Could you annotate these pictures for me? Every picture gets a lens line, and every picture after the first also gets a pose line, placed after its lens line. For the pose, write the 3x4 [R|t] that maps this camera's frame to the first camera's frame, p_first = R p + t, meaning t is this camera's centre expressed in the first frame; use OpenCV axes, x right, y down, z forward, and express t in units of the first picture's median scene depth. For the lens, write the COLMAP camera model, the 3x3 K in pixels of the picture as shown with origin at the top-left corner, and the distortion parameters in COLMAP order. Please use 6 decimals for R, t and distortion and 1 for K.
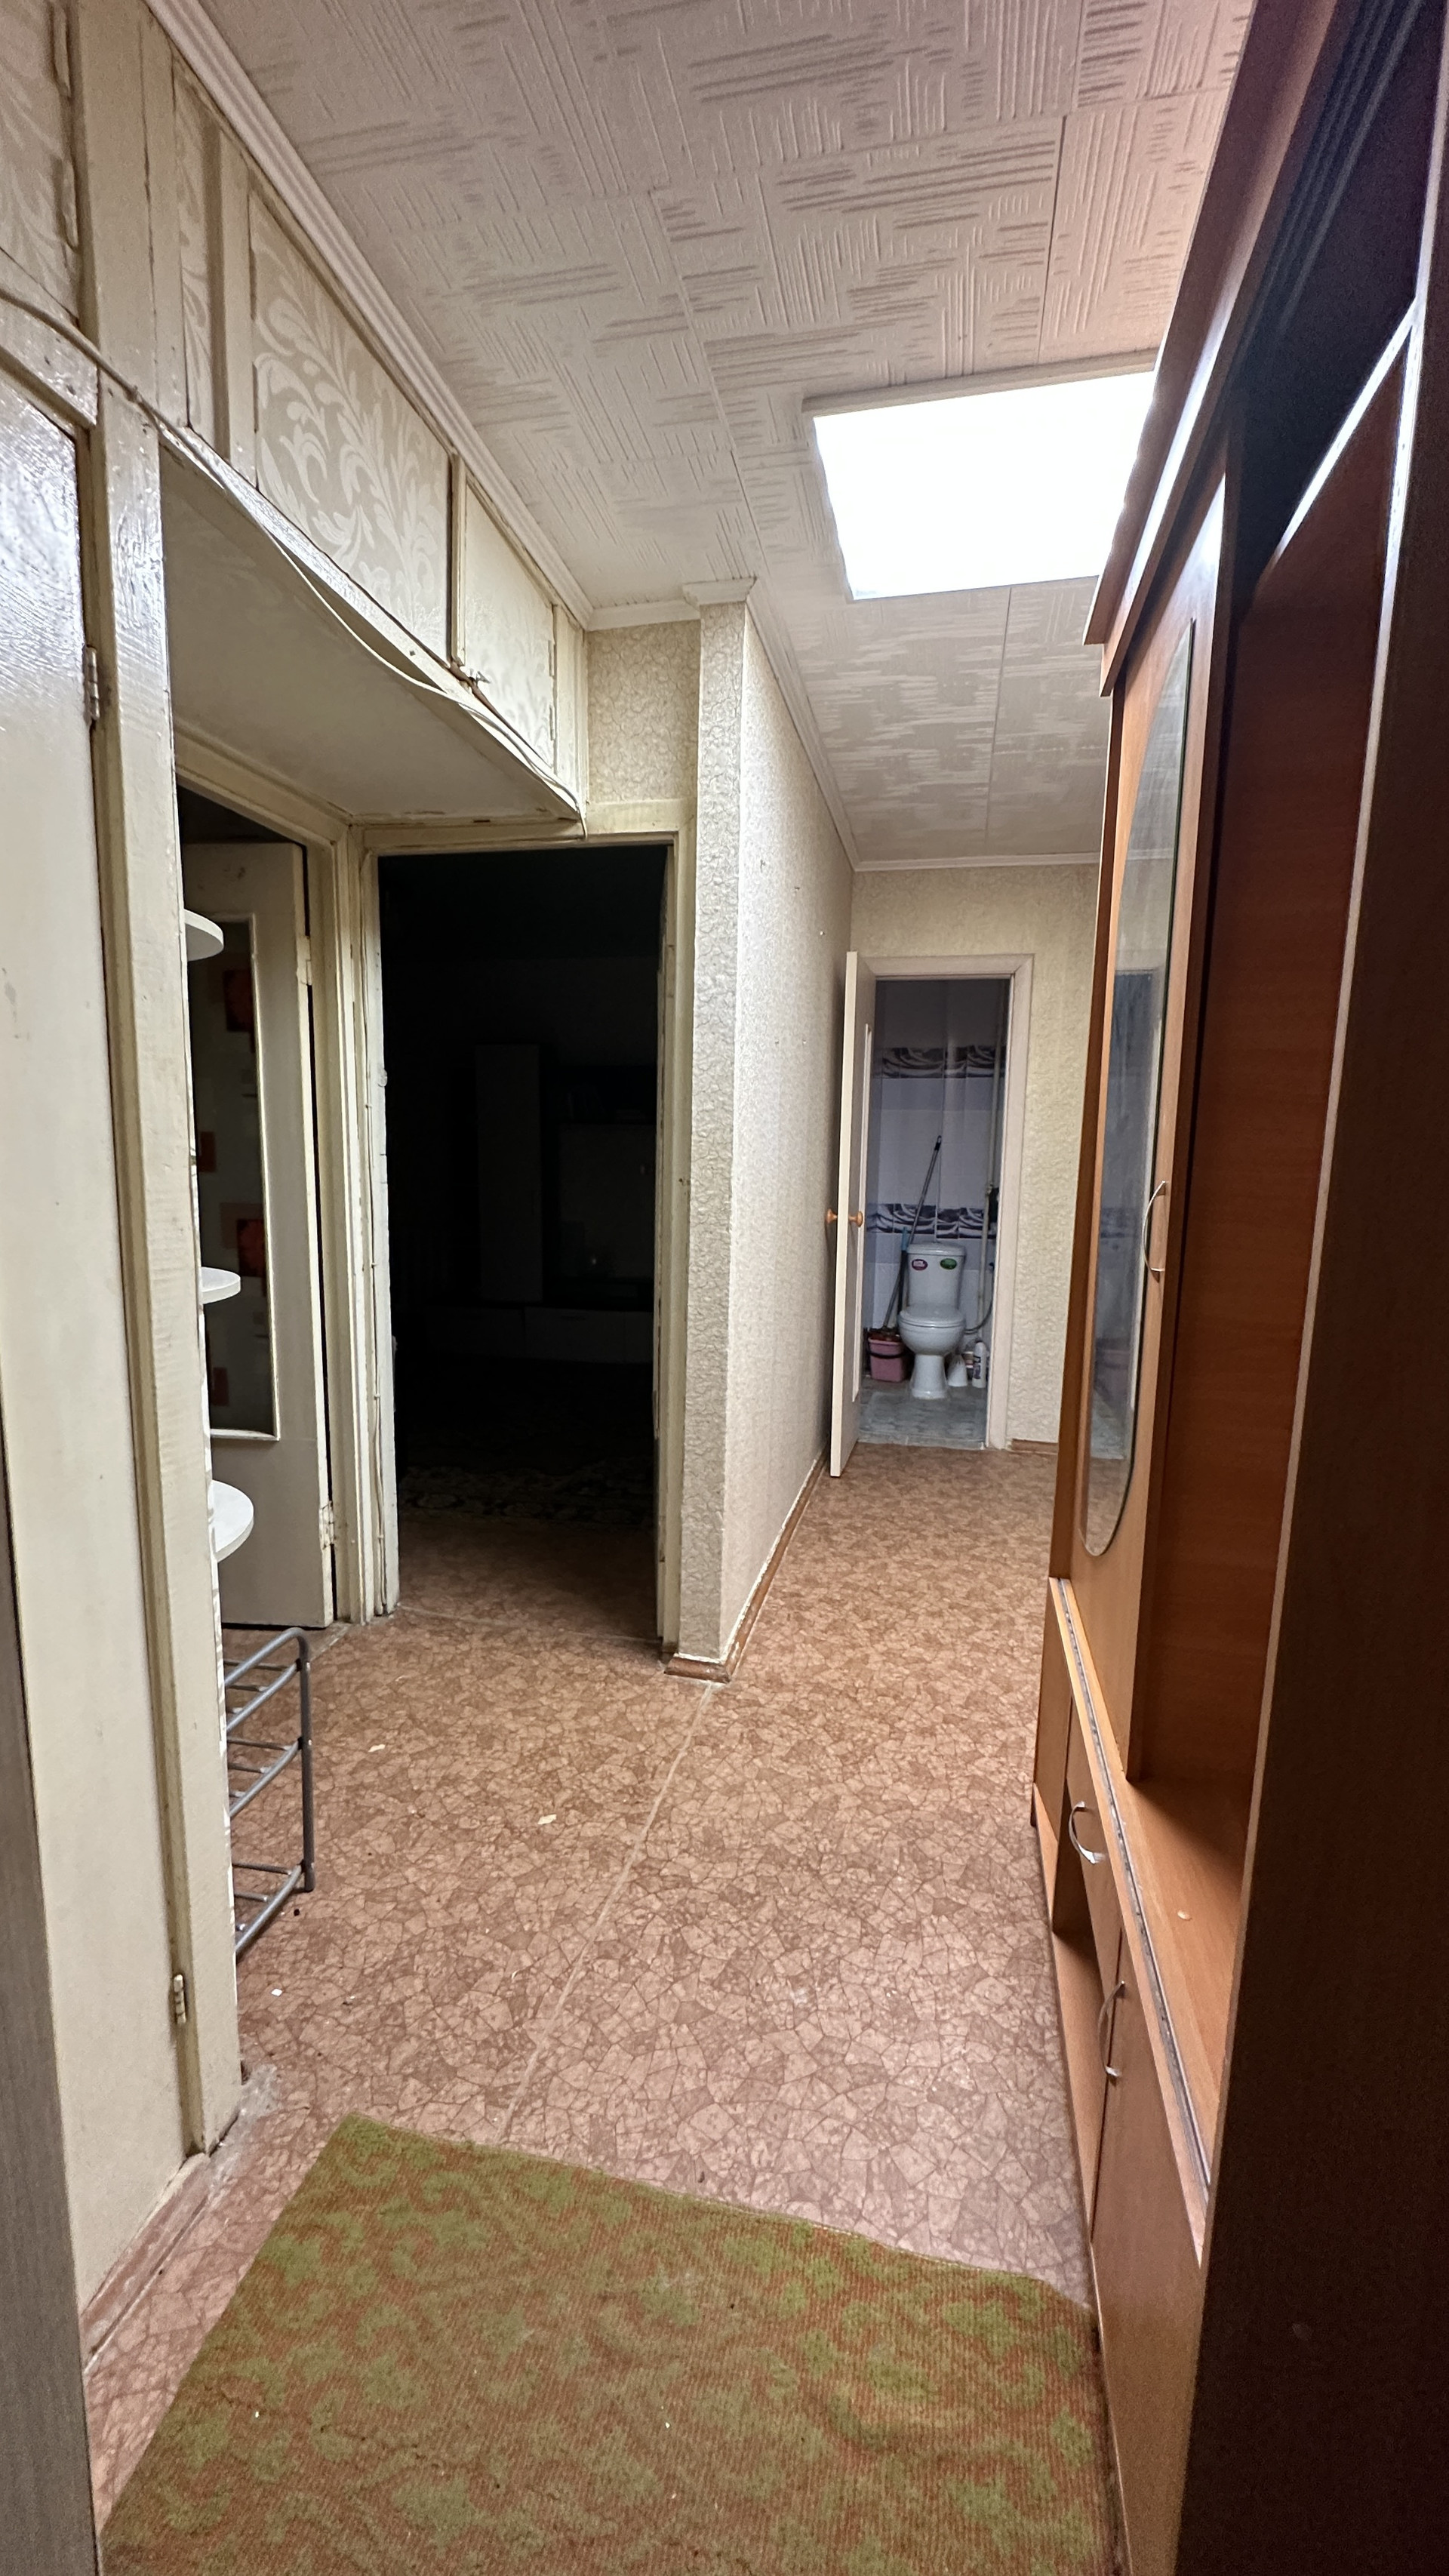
lens RADIAL K [[1028.0, 0, 725.4], [0, 1028.0, 1284.8], [0, 0, 1]] dist [-0.001149, 0.000366]
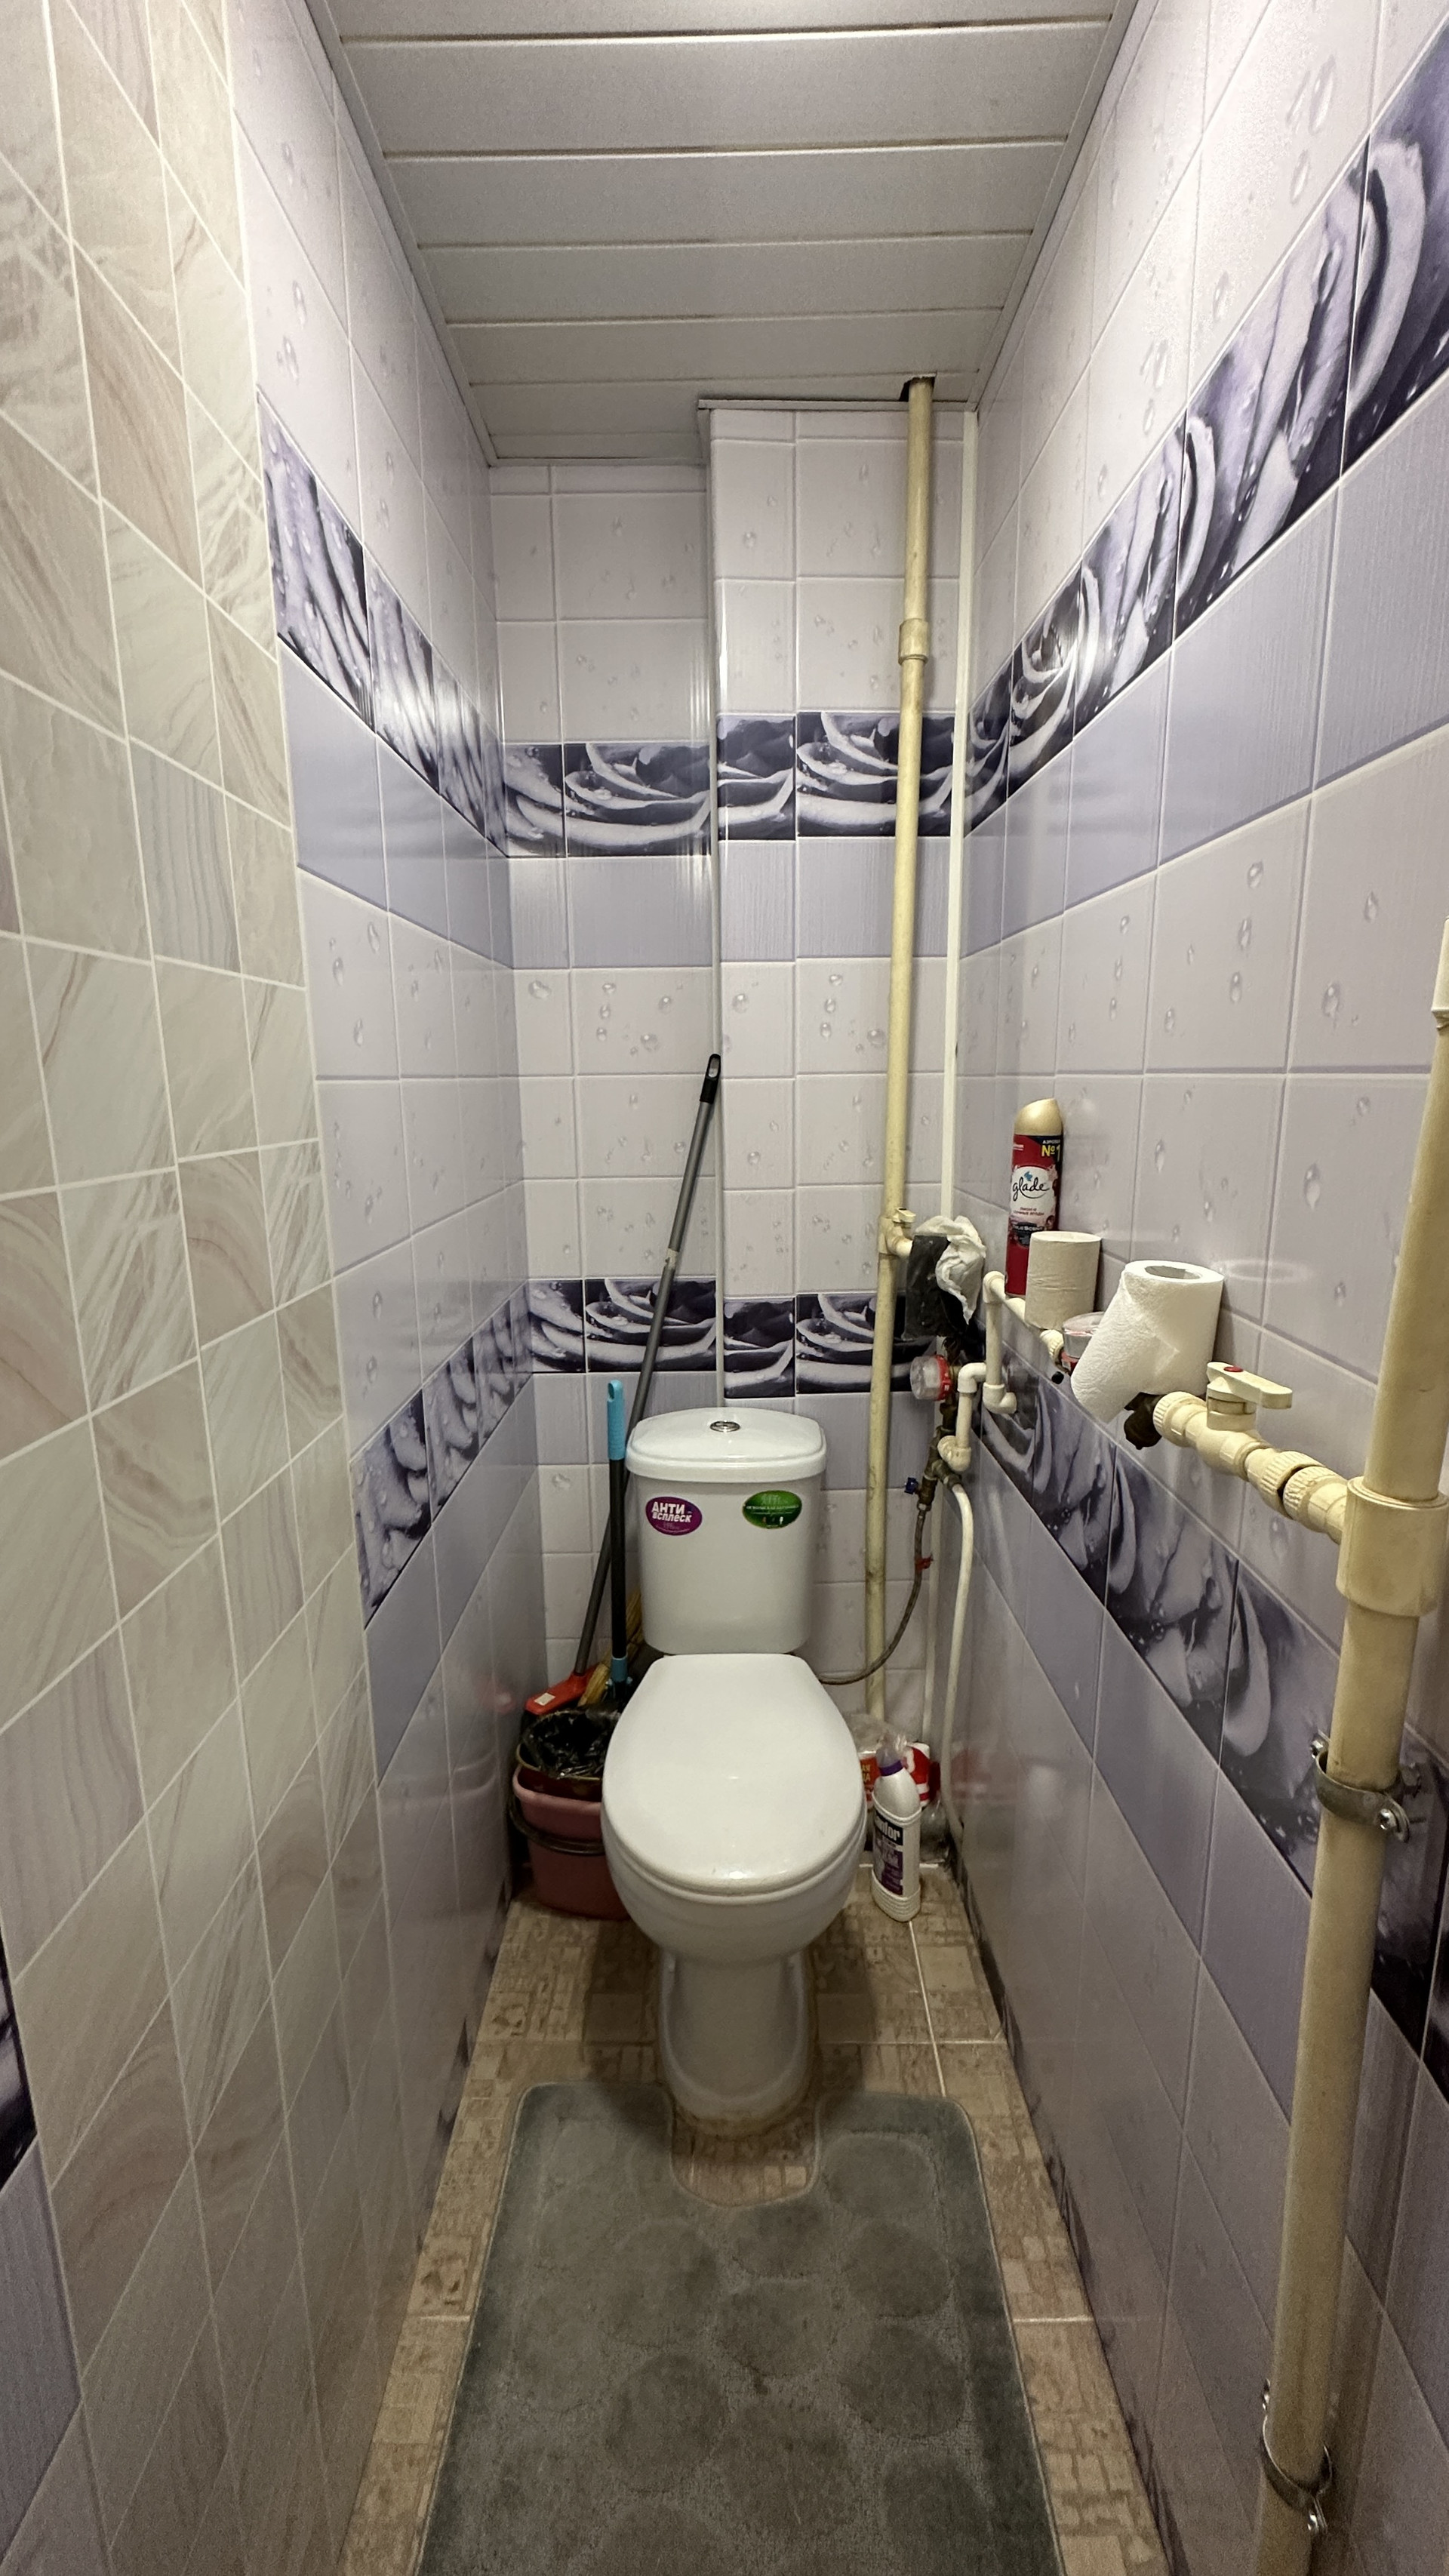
lens RADIAL K [[1028.0, 0, 725.4], [0, 1028.0, 1284.8], [0, 0, 1]] dist [-0.001149, 0.000366]
pose [[0.976425, -0.069269, 0.204441, 0.145769], [0.057077, 0.996255, 0.064947, -0.096990], [-0.208174, -0.051747, 0.976722, 0.704848]]
